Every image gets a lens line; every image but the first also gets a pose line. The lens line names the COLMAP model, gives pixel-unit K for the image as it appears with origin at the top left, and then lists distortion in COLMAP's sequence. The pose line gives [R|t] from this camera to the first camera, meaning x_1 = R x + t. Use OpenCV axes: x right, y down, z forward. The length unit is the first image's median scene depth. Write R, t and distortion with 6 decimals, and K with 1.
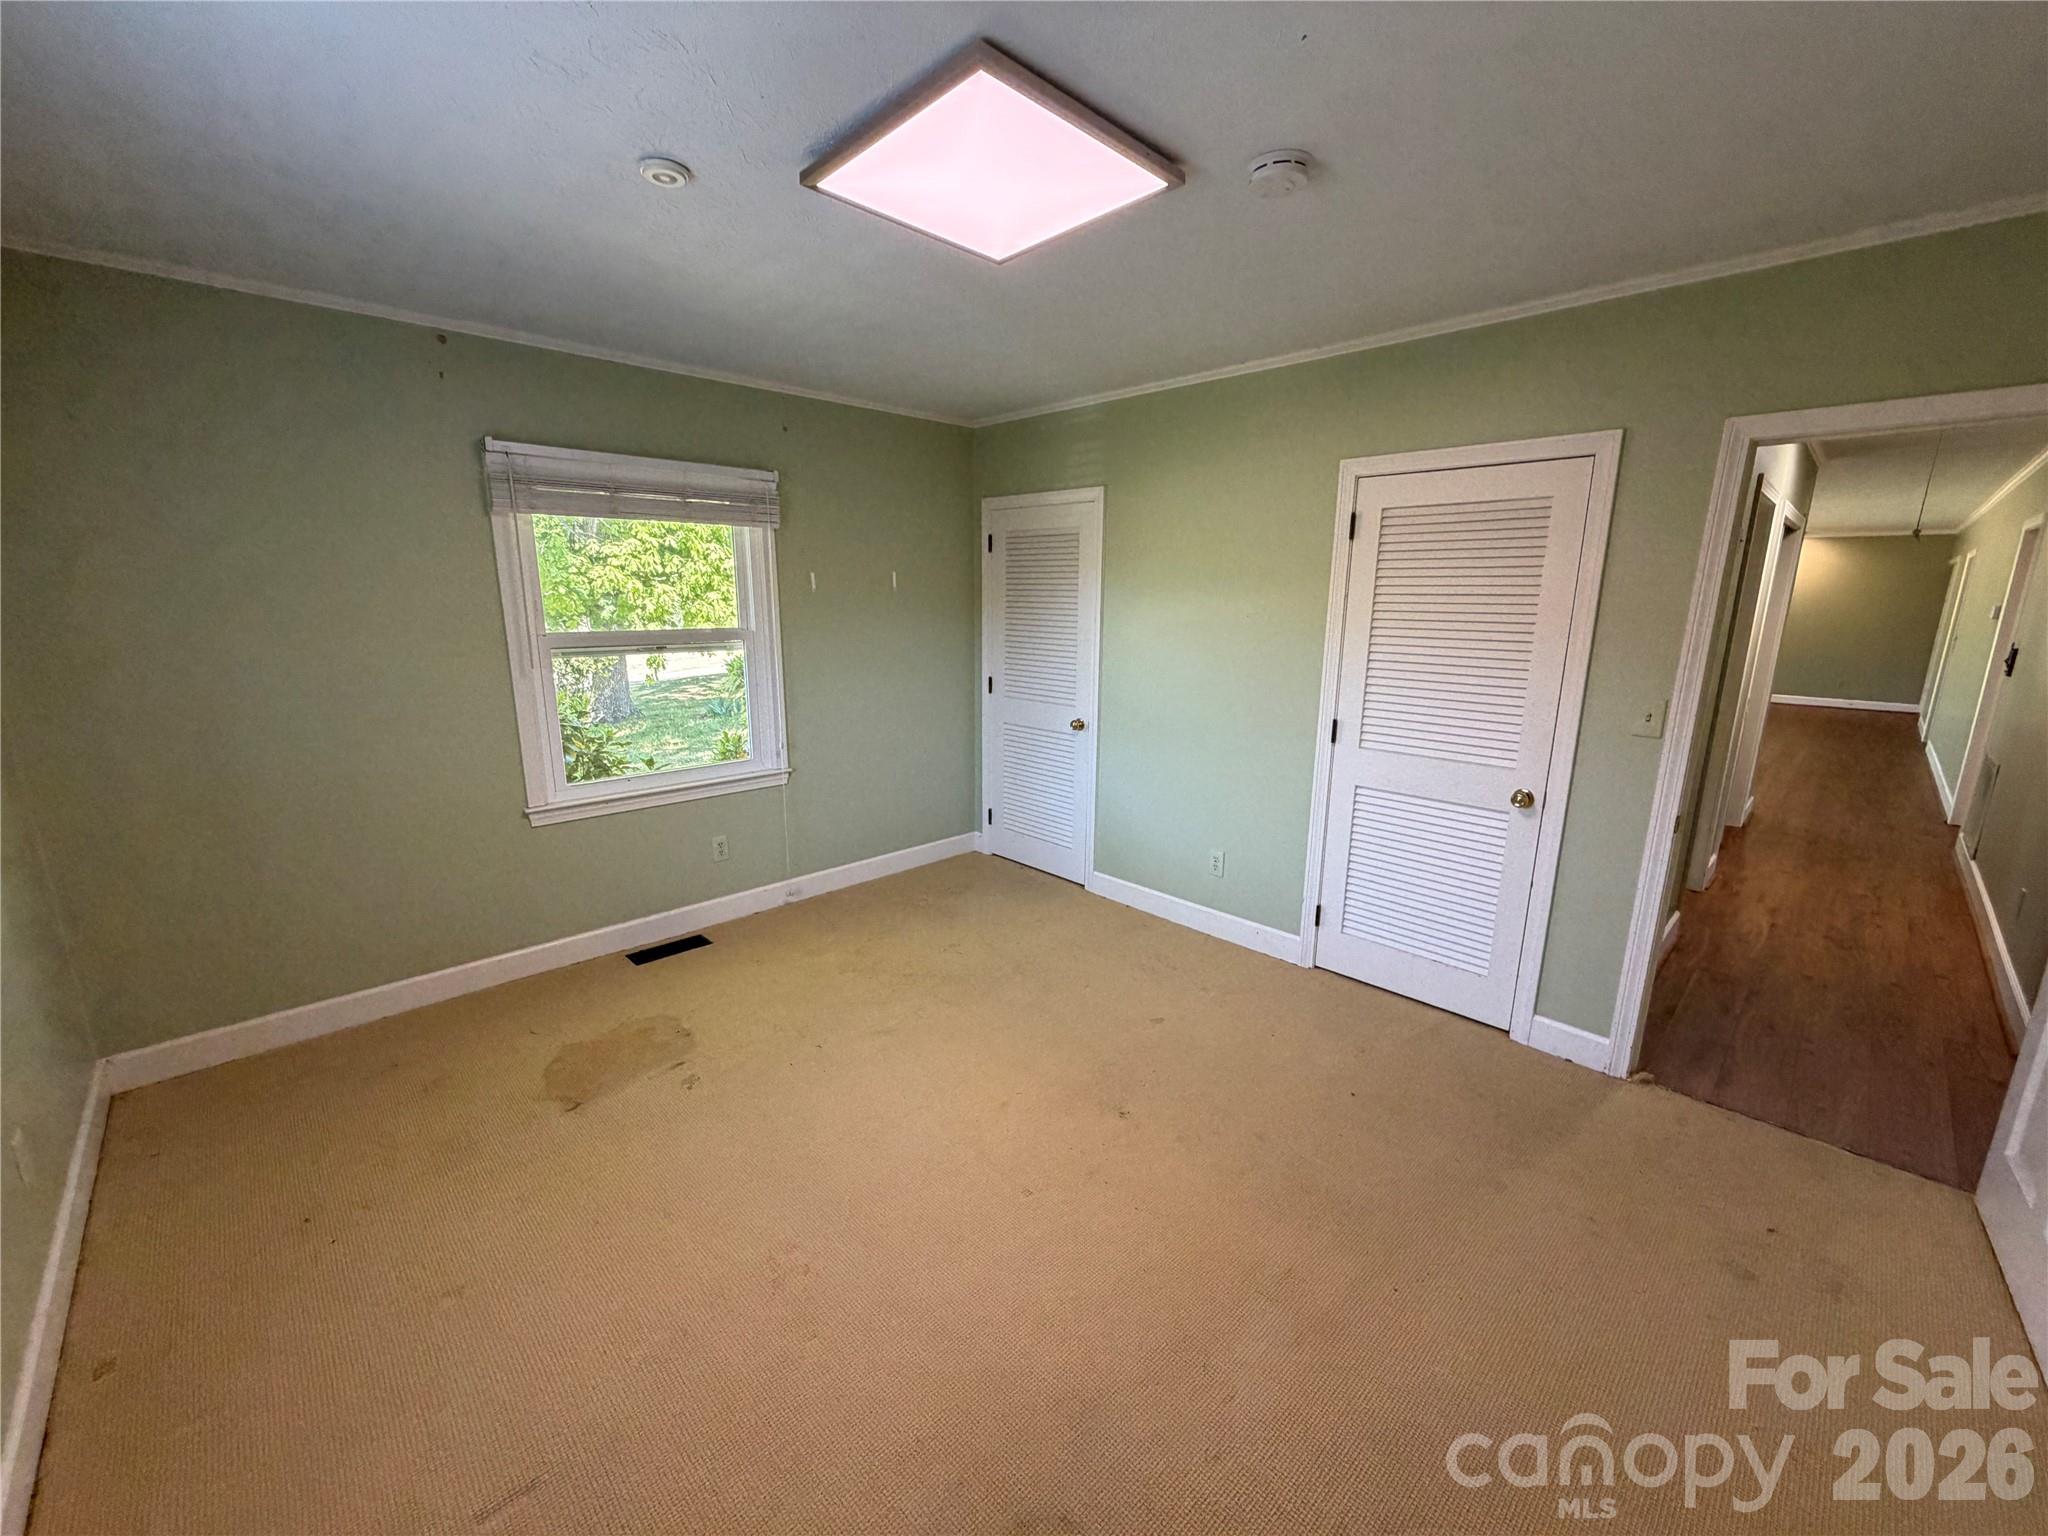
lens RADIAL K [[816.7, 0, 1019.3], [0, 816.7, 763.7], [0, 0, 1]] dist [0.000506, 0.000310]
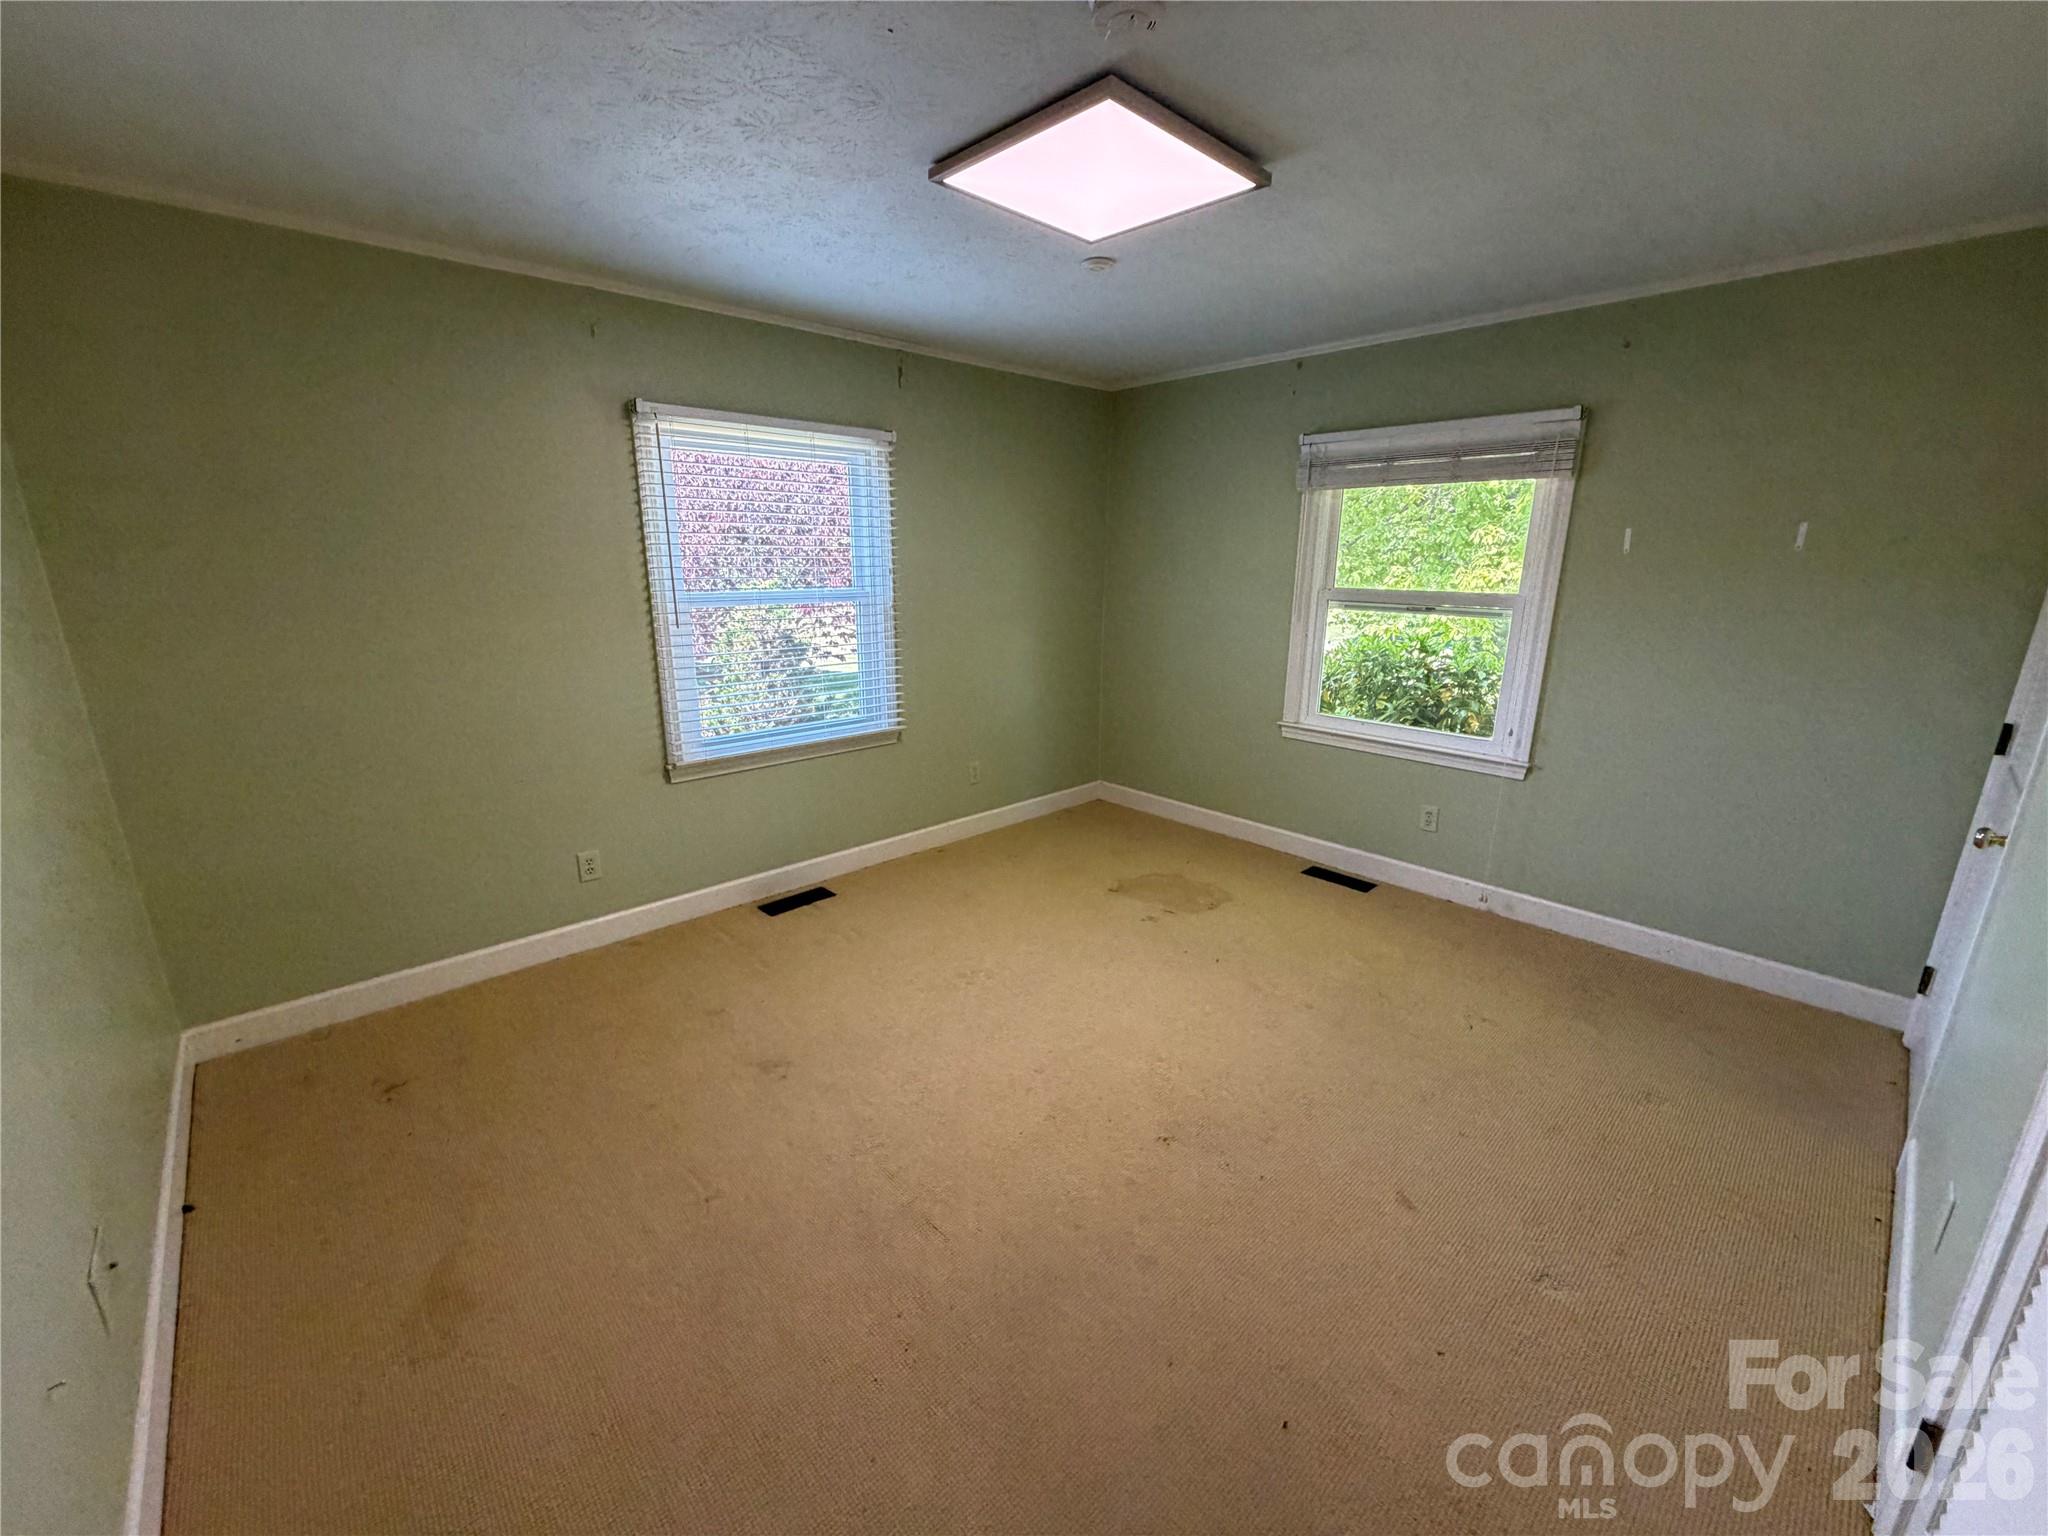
lens RADIAL K [[816.7, 0, 1024.9], [0, 816.7, 770.2], [0, 0, 1]] dist [0.000506, 0.000310]
pose [[-0.023224, 0.257369, -0.966034, 0.677525], [-0.206917, 0.944134, 0.256509, -0.119069], [0.978083, 0.205846, 0.031327, 0.560887]]
